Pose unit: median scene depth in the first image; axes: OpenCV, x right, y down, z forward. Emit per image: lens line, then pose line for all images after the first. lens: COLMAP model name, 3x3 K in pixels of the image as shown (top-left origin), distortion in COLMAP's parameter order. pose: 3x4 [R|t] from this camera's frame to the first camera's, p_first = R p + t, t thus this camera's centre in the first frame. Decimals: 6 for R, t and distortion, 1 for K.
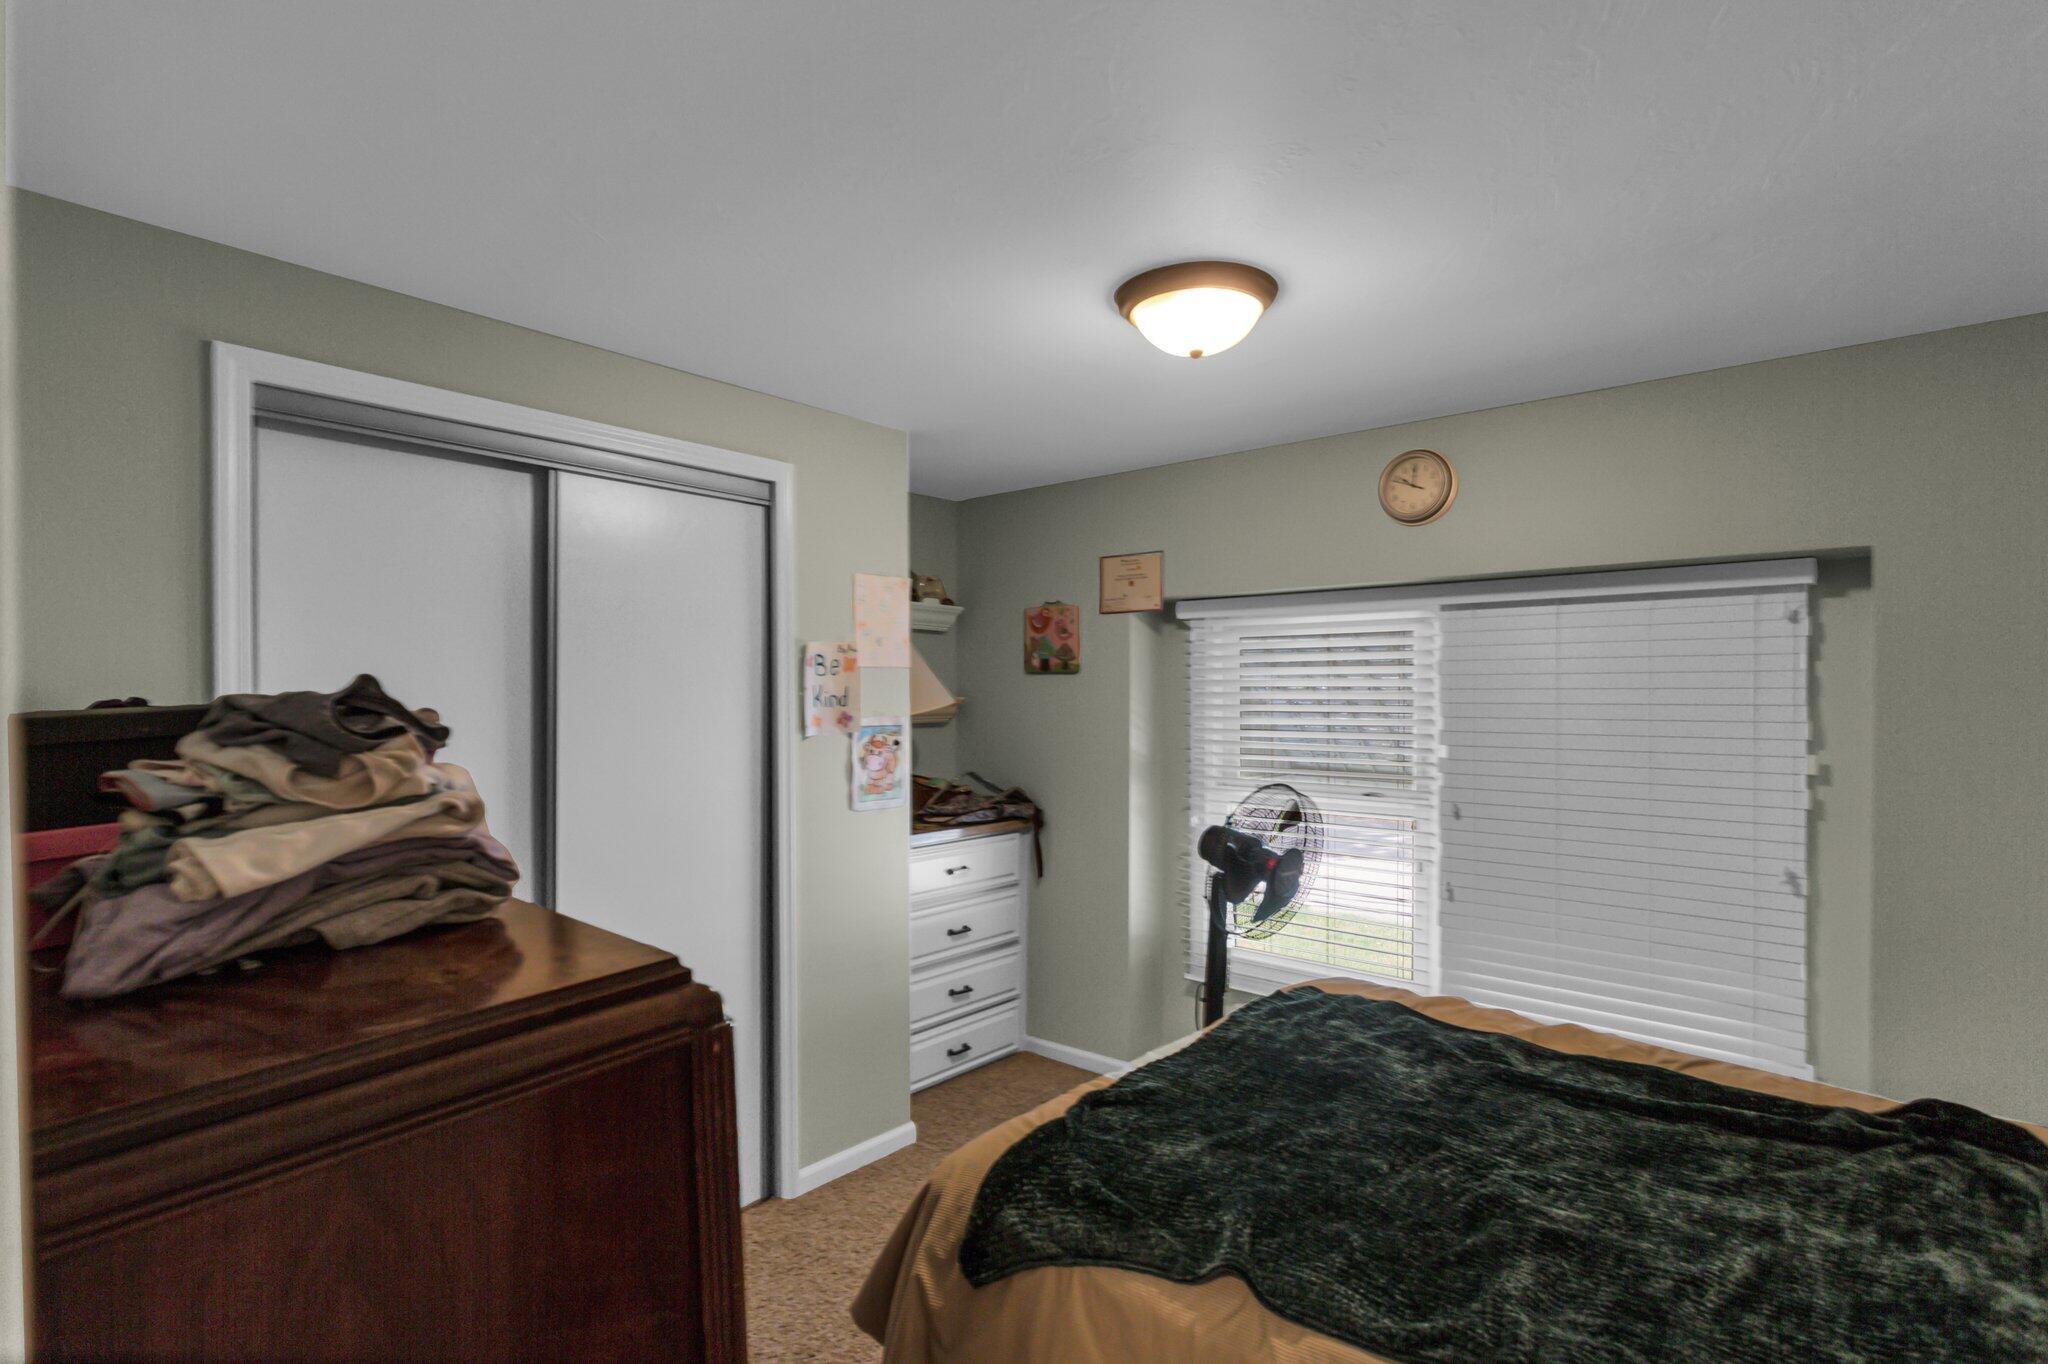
lens RADIAL K [[998.4, 0, 1022.7], [0, 998.4, 685.0], [0, 0, 1]] dist [-0.004181, 0.003196]
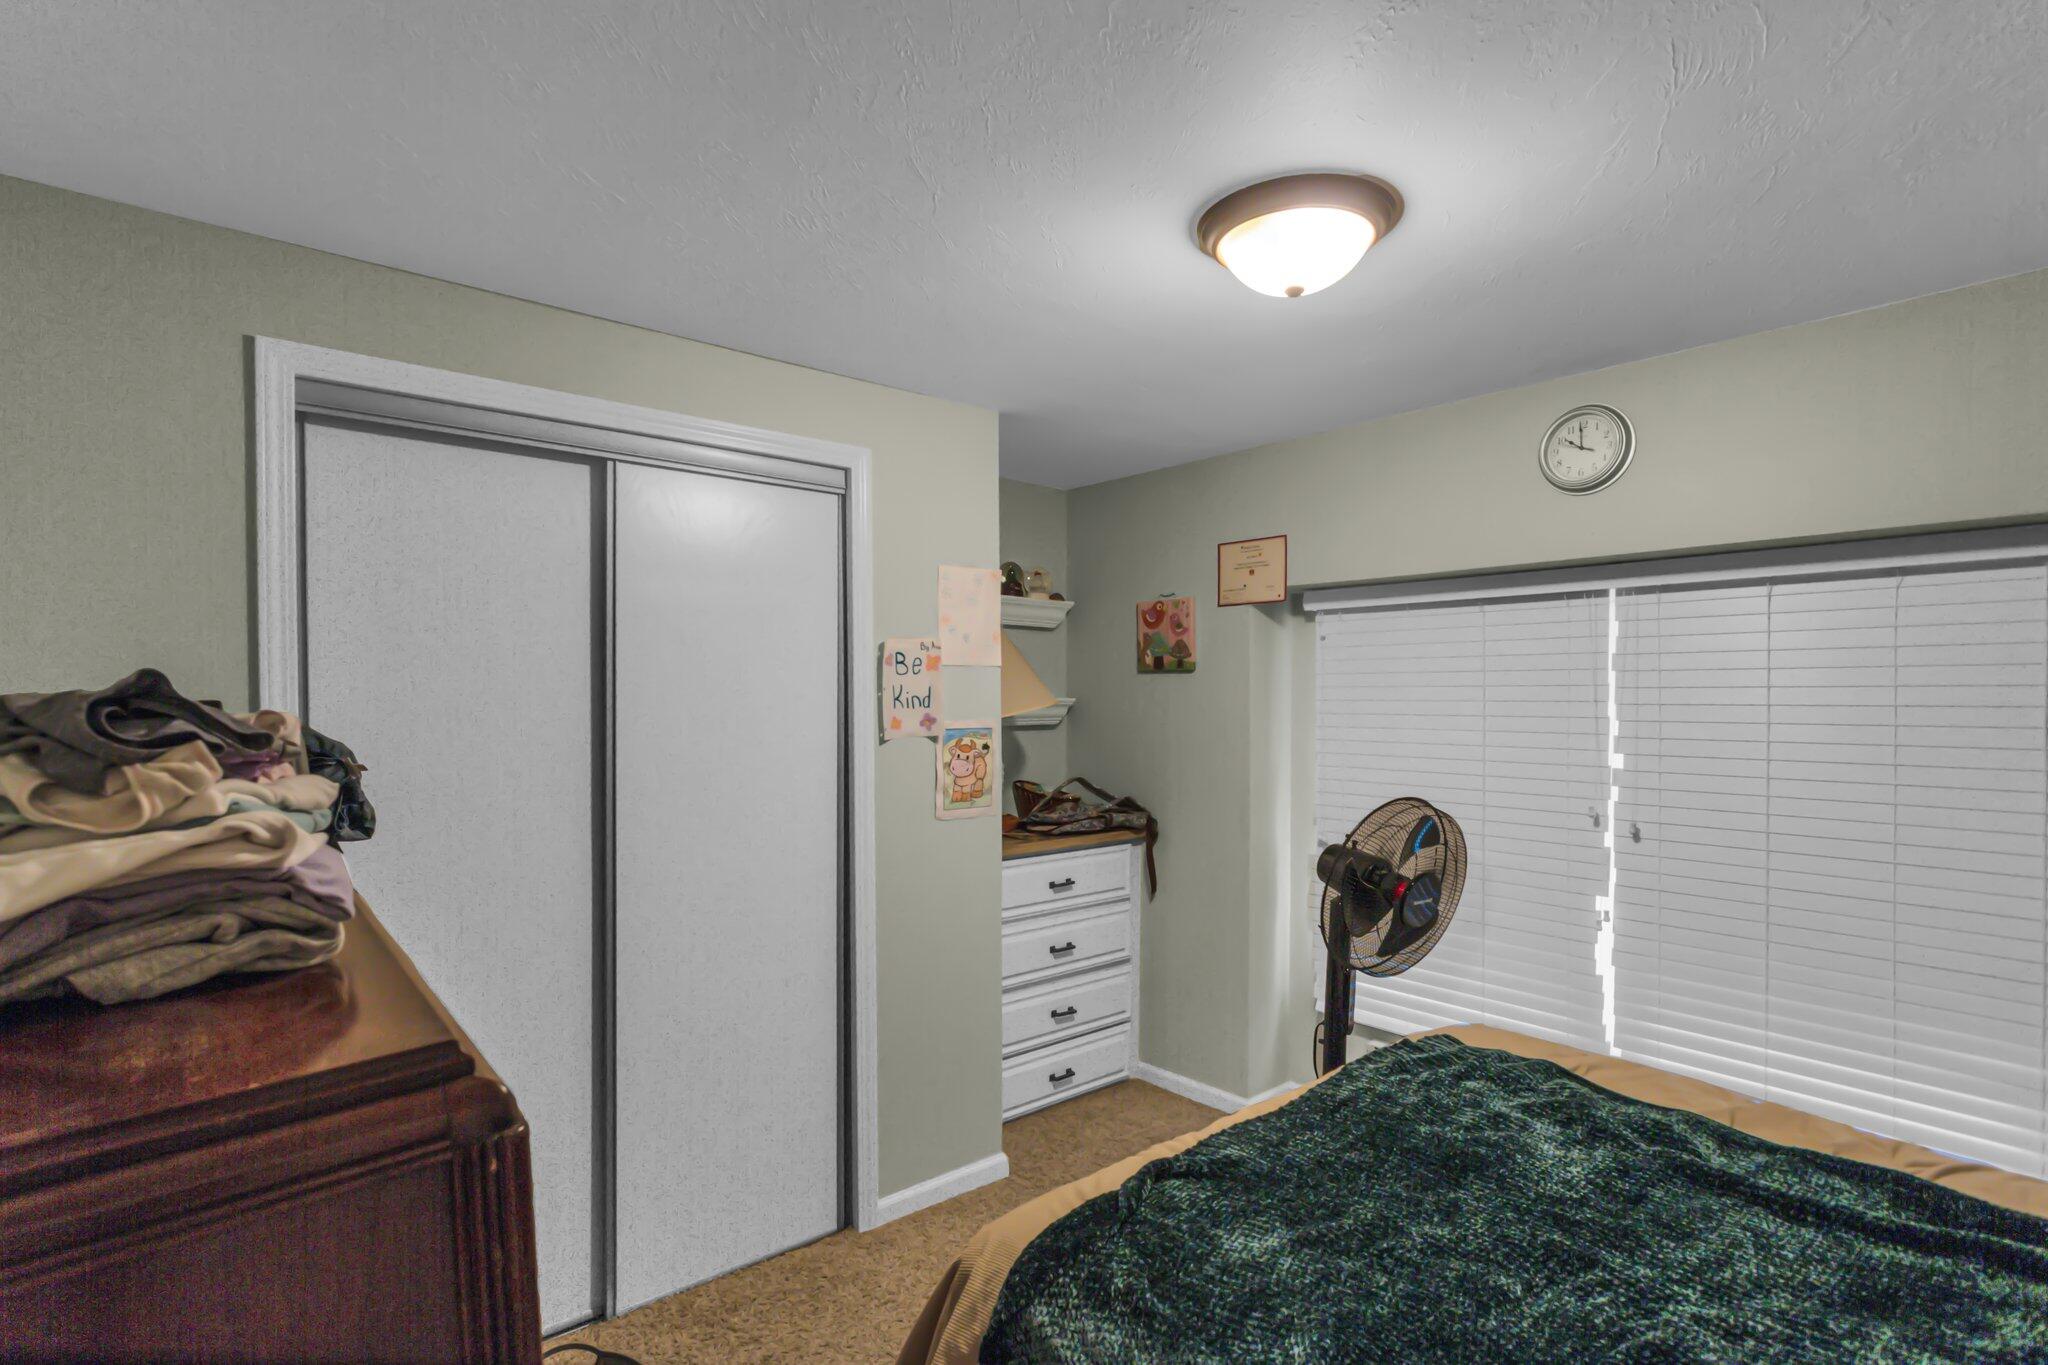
lens RADIAL K [[998.4, 0, 1023.3], [0, 998.4, 694.2], [0, 0, 1]] dist [-0.004181, 0.003196]
pose [[0.988114, -0.001200, -0.153721, 0.075916], [0.002456, 0.999965, 0.007983, 0.002269], [0.153706, -0.008266, 0.988082, 0.125311]]
